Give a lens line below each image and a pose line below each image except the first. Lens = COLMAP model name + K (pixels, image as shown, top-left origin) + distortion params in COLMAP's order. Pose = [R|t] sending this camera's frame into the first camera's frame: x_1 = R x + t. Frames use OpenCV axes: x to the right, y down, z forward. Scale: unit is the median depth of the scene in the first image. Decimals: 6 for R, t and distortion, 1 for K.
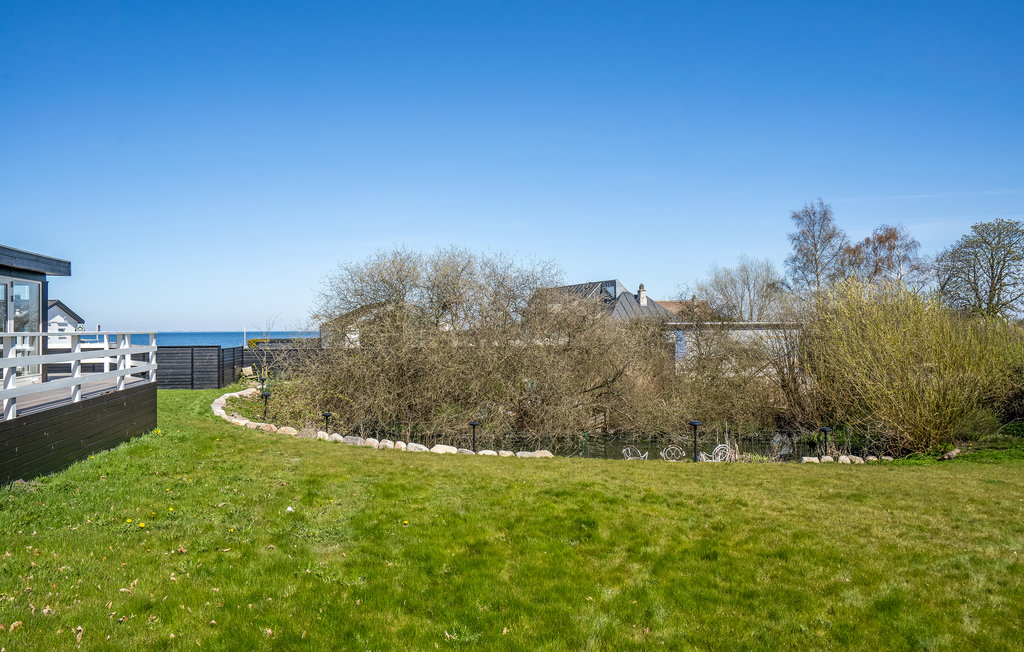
lens RADIAL K [[644.3, 0, 511.4], [0, 644.3, 328.1], [0, 0, 1]] dist [0.004532, 0.001665]
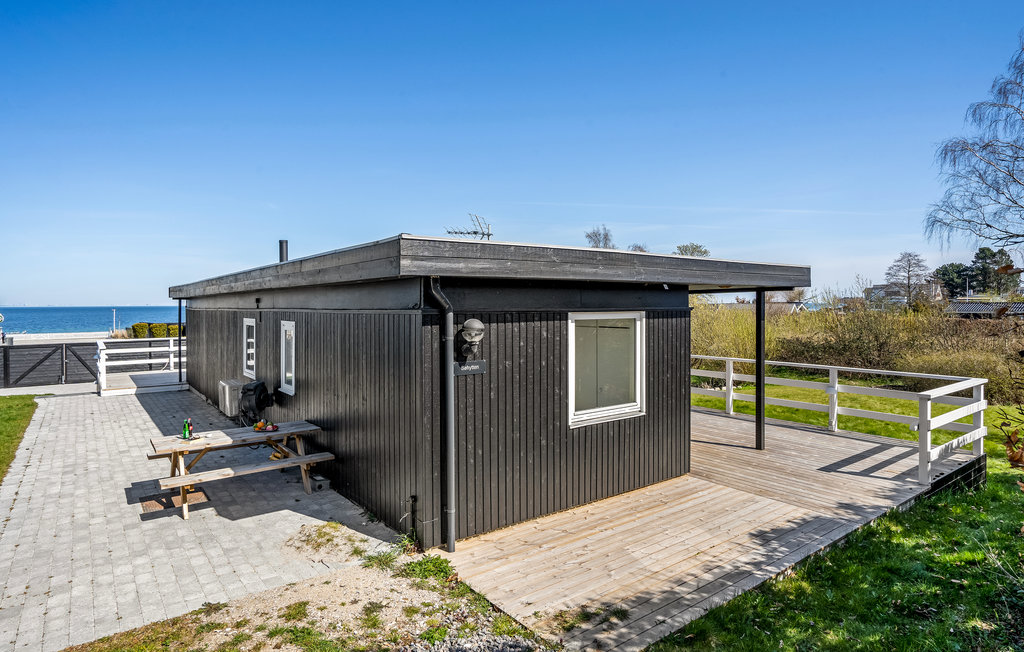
lens RADIAL K [[554.6, 0, 516.3], [0, 554.6, 317.2], [0, 0, 1]] dist [0.006928, 0.004139]
pose [[0.915446, -0.003998, 0.402421, -0.209986], [-0.003020, 0.999854, 0.016803, -0.011133], [-0.402430, -0.016597, 0.915300, -0.080761]]
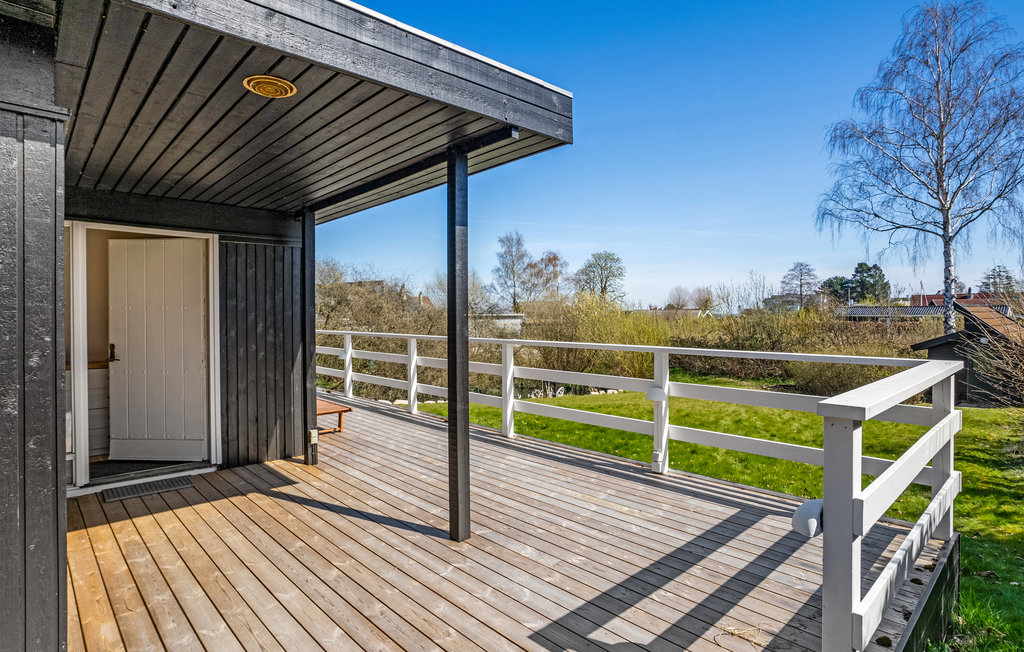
lens RADIAL K [[524.3, 0, 509.6], [0, 524.3, 326.1], [0, 0, 1]] dist [-0.007704, -0.001359]
pose [[0.868193, -0.006055, 0.496190, -0.124861], [-0.001767, 0.999881, 0.015295, 0.000531], [-0.496224, -0.014156, 0.868079, -0.030111]]
